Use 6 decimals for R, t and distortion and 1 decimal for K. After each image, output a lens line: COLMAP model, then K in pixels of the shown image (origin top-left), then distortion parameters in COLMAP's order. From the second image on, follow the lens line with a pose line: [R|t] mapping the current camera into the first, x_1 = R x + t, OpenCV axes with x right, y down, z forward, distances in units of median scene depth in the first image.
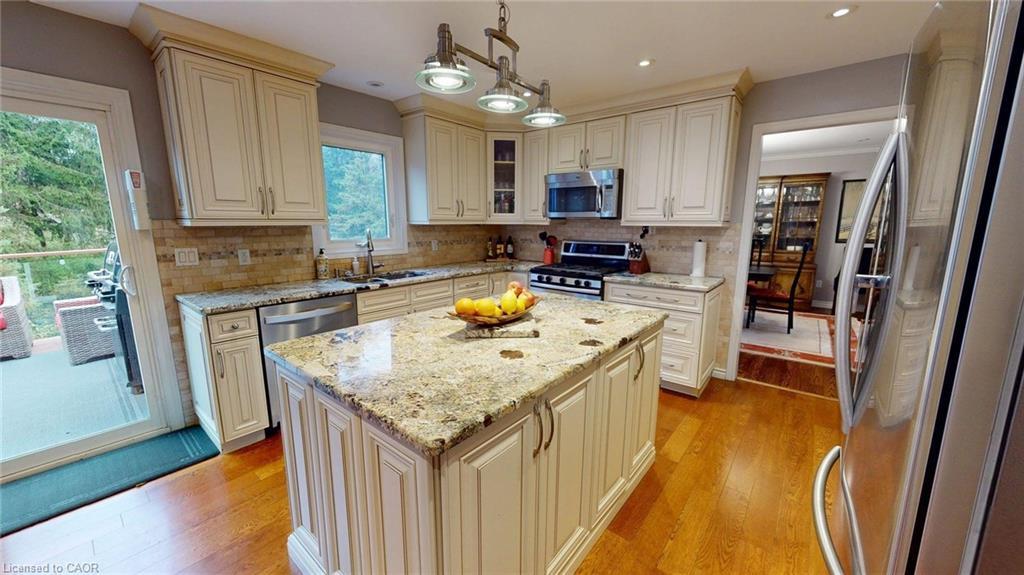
lens RADIAL K [[375.4, 0, 510.5], [0, 375.4, 287.5], [0, 0, 1]] dist [0.000228, 0.000024]
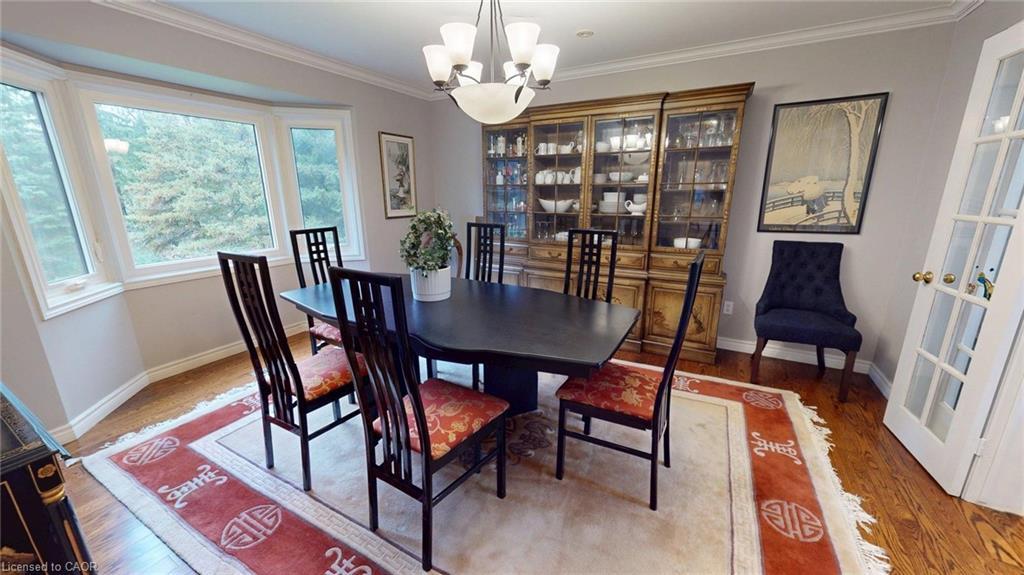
lens RADIAL K [[375.4, 0, 511.0], [0, 375.4, 288.4], [0, 0, 1]] dist [0.000228, 0.000024]
pose [[0.985033, -0.052646, 0.164131, 0.295260], [0.039060, 0.995621, 0.084932, -0.065599], [-0.167883, -0.077250, 0.982775, 0.362899]]
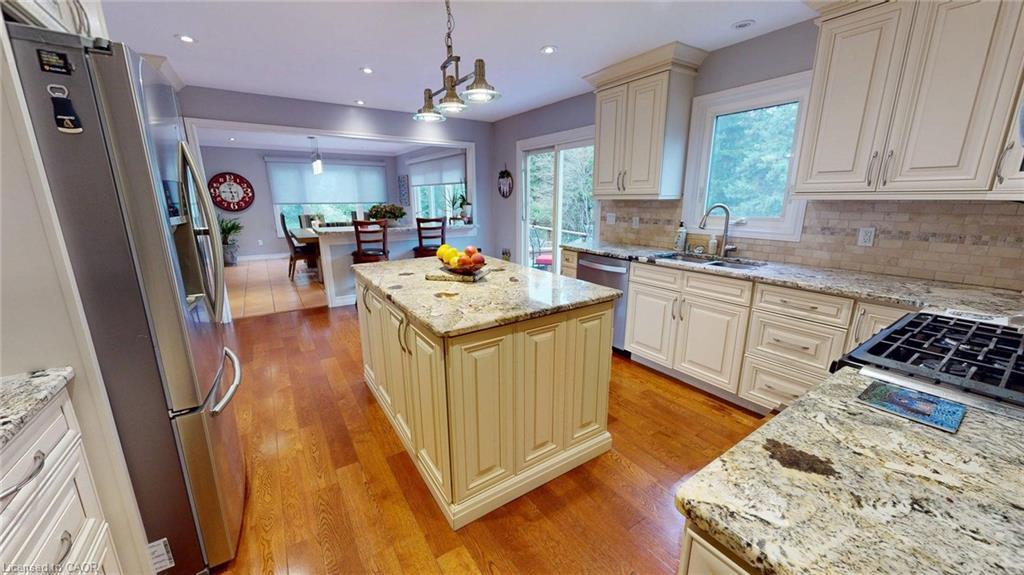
lens RADIAL K [[375.4, 0, 509.5], [0, 375.4, 285.6], [0, 0, 1]] dist [0.000228, 0.000024]
pose [[-0.309912, 0.217802, -0.925482, 1.405082], [-0.159591, 0.947679, 0.276468, -0.313170], [0.937276, 0.233379, -0.258938, 1.812512]]
